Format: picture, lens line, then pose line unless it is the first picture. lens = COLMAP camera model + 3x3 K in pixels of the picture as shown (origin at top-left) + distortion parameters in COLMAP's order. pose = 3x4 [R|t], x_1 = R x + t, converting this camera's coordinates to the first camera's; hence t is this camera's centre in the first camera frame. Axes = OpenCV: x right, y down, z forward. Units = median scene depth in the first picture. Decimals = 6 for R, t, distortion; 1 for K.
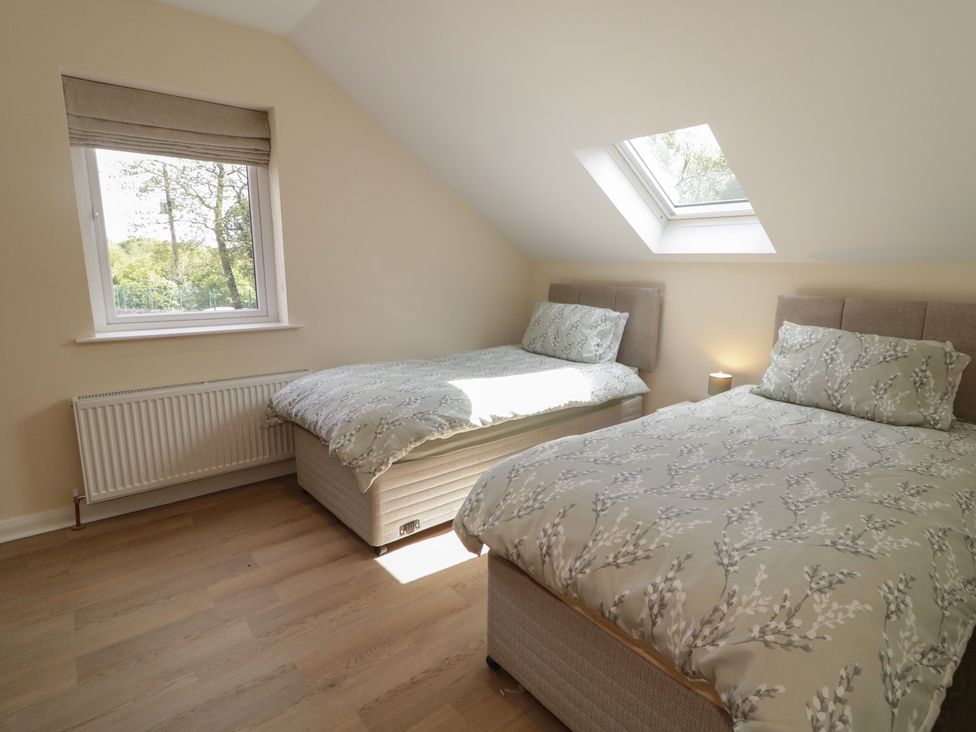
lens RADIAL K [[516.5, 0, 490.7], [0, 516.5, 360.9], [0, 0, 1]] dist [0.001144, -0.001809]
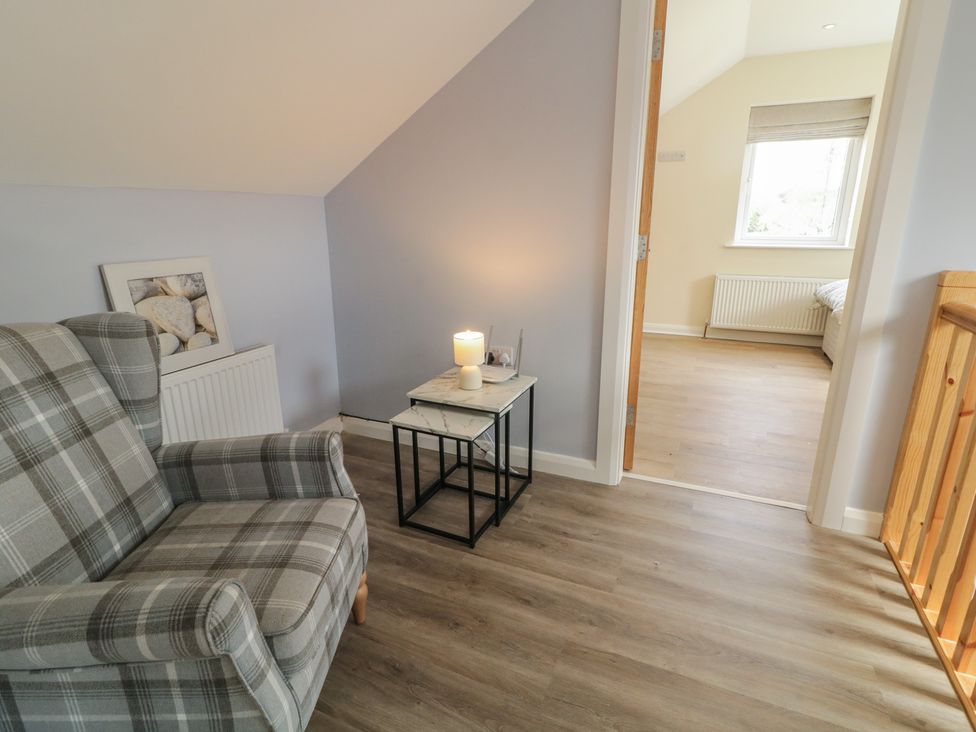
lens RADIAL K [[516.5, 0, 490.7], [0, 516.5, 360.9], [0, 0, 1]] dist [0.001144, -0.001809]
pose [[0.448193, 0.235212, -0.862437, 0.569860], [-0.154399, 0.970632, 0.184482, 0.150428], [0.880502, 0.050476, 0.471347, -0.659595]]
